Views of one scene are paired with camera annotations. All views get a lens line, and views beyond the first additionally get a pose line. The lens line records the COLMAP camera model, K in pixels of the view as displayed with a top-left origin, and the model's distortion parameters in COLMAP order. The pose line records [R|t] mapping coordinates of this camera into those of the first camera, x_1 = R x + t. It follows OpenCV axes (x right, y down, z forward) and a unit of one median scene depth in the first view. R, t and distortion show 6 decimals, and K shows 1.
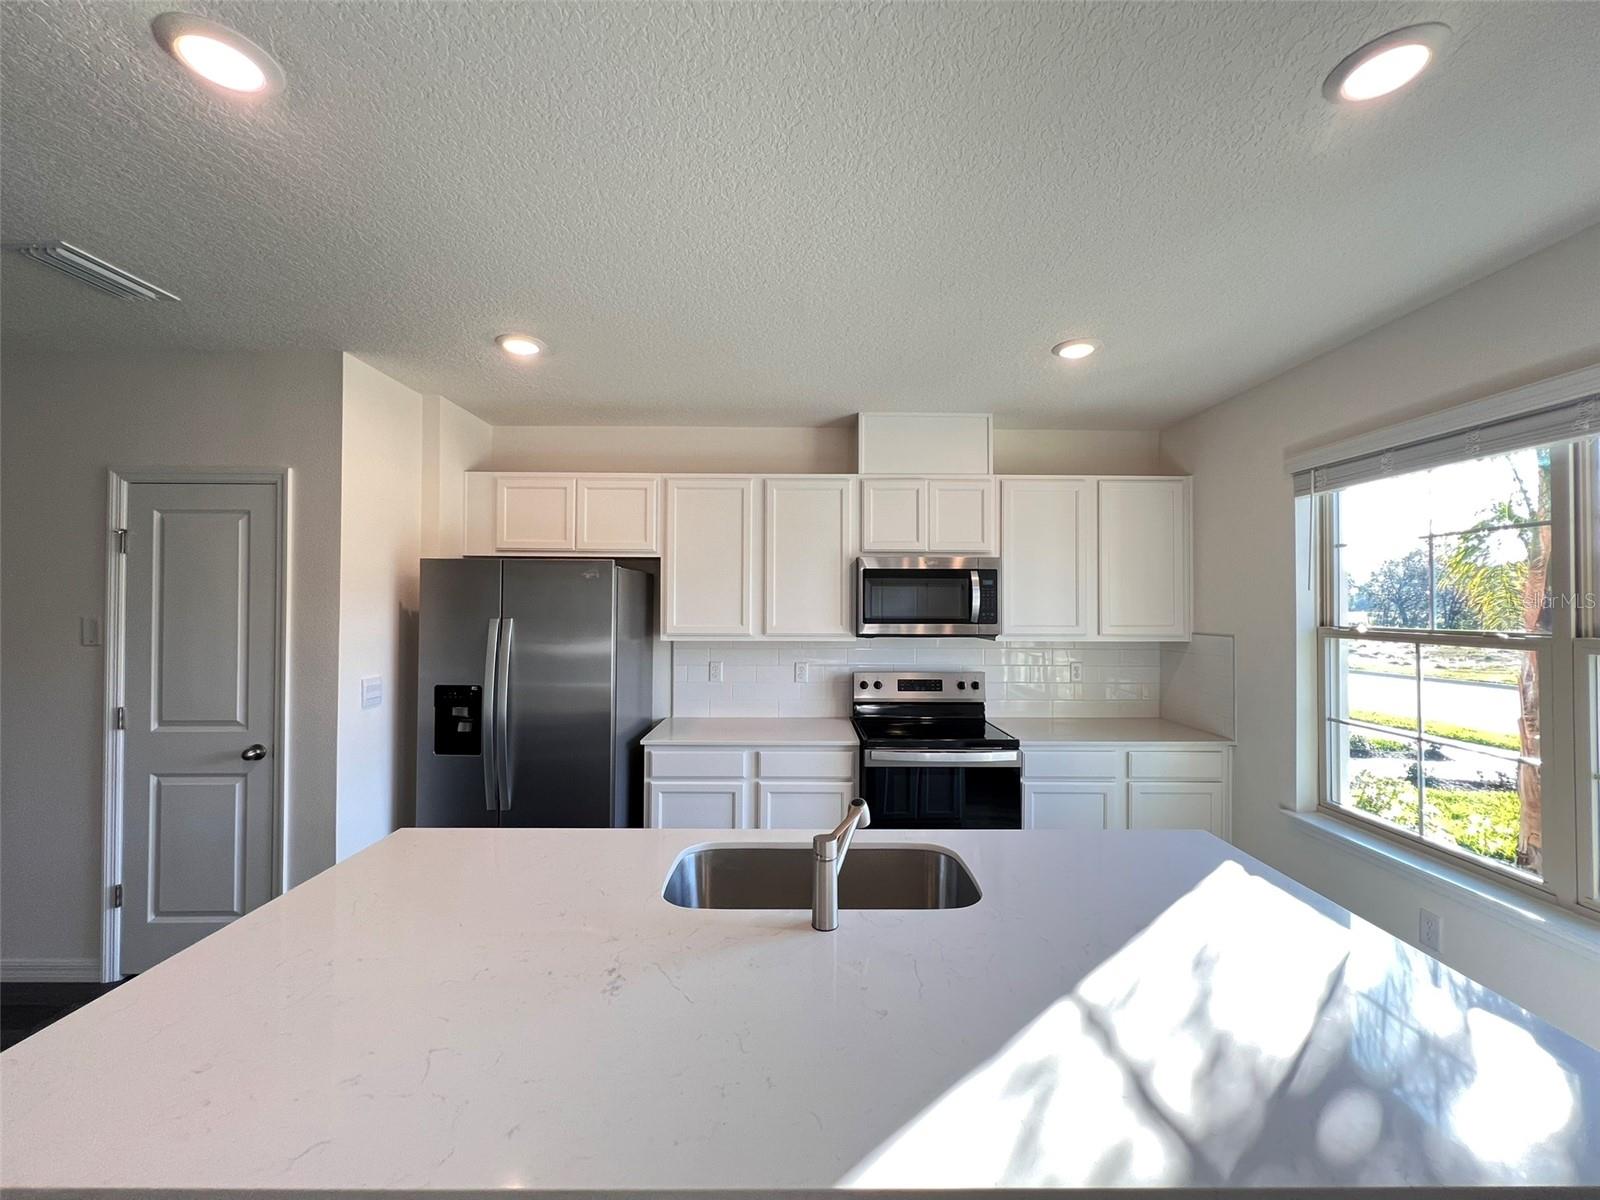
lens RADIAL K [[637.5, 0, 802.1], [0, 637.5, 591.4], [0, 0, 1]] dist [-0.001379, 0.000792]
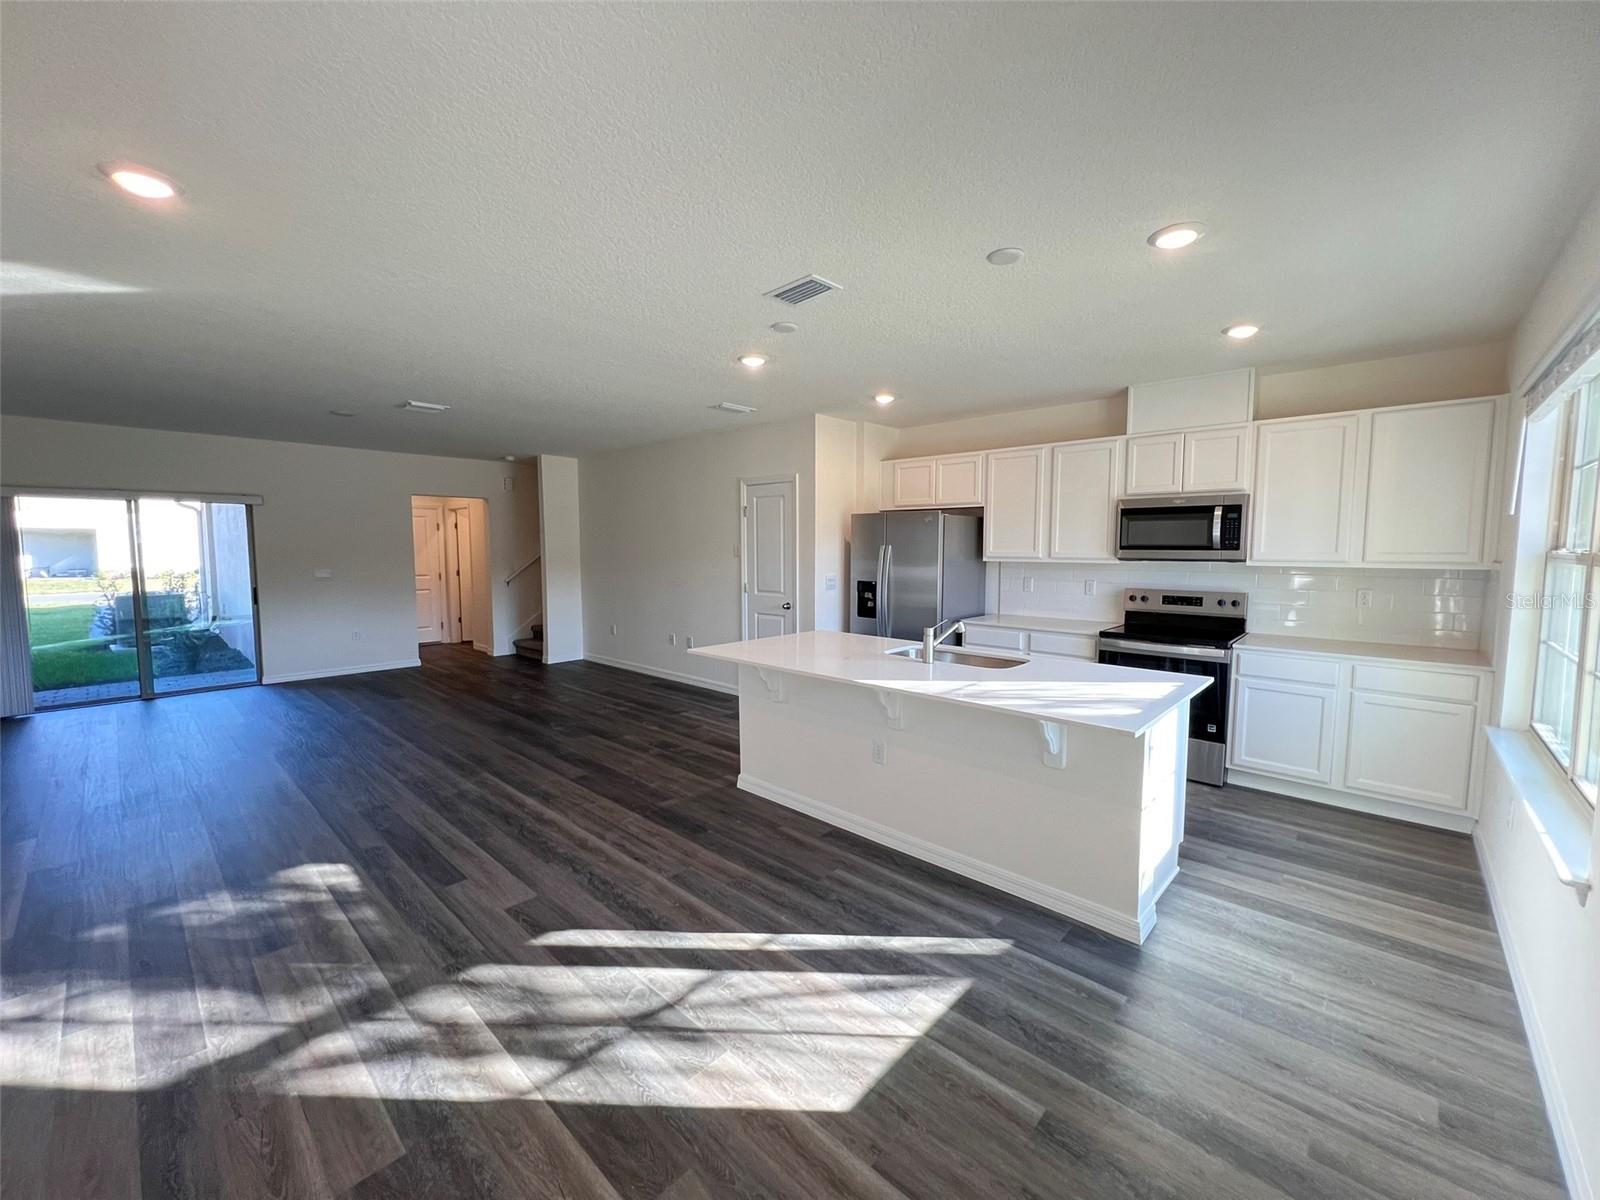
lens RADIAL K [[637.5, 0, 801.0], [0, 637.5, 594.8], [0, 0, 1]] dist [-0.001379, 0.000792]
pose [[0.726678, 0.050425, -0.685125, 0.530908], [0.015586, 0.995836, 0.089824, 0.013641], [0.686802, -0.075952, 0.722866, -0.432702]]
